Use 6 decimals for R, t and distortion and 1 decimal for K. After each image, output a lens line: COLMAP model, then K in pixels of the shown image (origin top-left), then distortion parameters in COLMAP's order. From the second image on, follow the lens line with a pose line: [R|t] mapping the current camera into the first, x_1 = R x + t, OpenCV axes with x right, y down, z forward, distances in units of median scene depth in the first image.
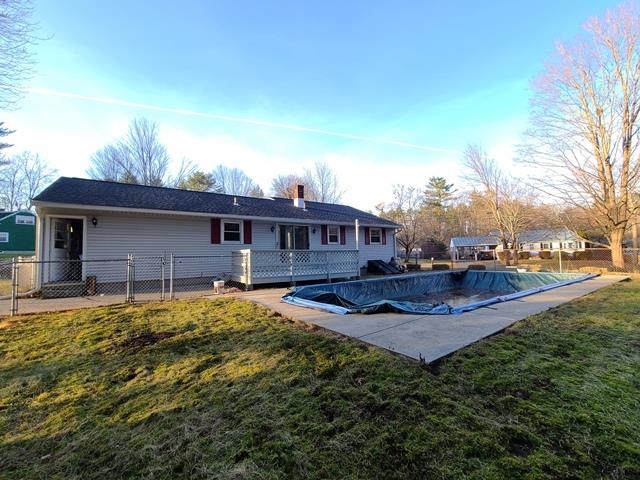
lens RADIAL K [[257.4, 0, 320.0], [0, 257.4, 240.0], [0, 0, 1]] dist [-0.007727, -0.000195]
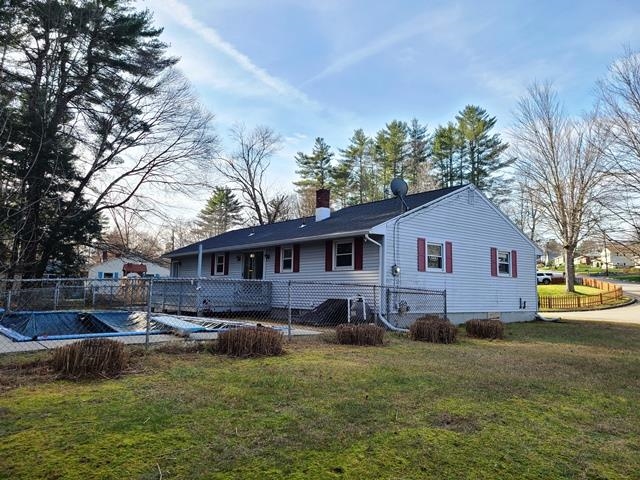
lens RADIAL K [[491.7, 0, 320.0], [0, 491.7, 240.0], [0, 0, 1]] dist [0.044733, -0.003129]
pose [[0.089402, -0.091939, -0.991743, 1.471229], [0.028301, 0.995563, -0.089742, 0.053593], [0.995593, -0.020045, 0.091608, 1.030345]]
